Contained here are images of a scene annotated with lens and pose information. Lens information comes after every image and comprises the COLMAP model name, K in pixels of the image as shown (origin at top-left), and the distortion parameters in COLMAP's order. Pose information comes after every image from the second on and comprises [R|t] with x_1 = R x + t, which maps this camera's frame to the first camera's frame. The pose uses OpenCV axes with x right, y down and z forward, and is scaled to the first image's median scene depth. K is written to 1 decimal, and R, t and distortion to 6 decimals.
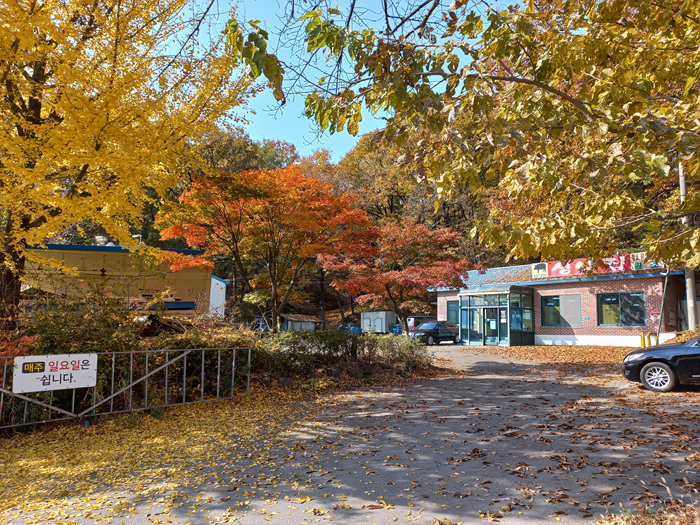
lens RADIAL K [[526.0, 0, 346.1], [0, 526.0, 267.2], [0, 0, 1]] dist [0.004625, -0.001266]
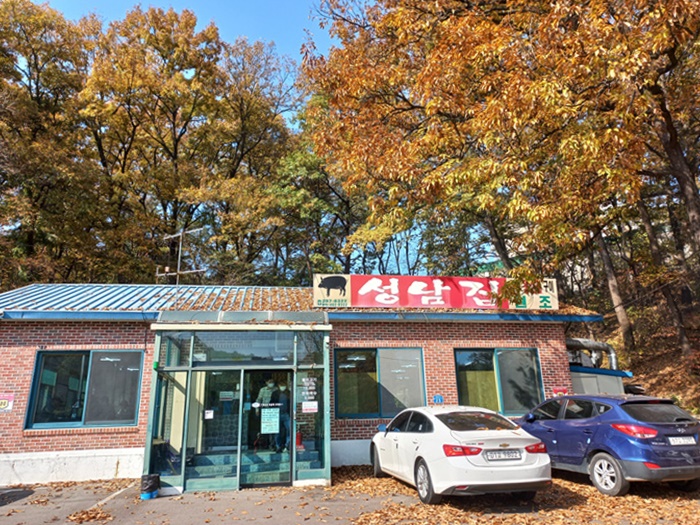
lens RADIAL K [[506.0, 0, 350.0], [0, 506.0, 262.5], [0, 0, 1]] dist [0.046578, -0.045876]
pose [[0.515311, 0.218737, 0.828618, 0.010544], [-0.081989, 0.975027, -0.206397, 0.075199], [-0.853072, 0.038421, 0.520377, 0.799180]]
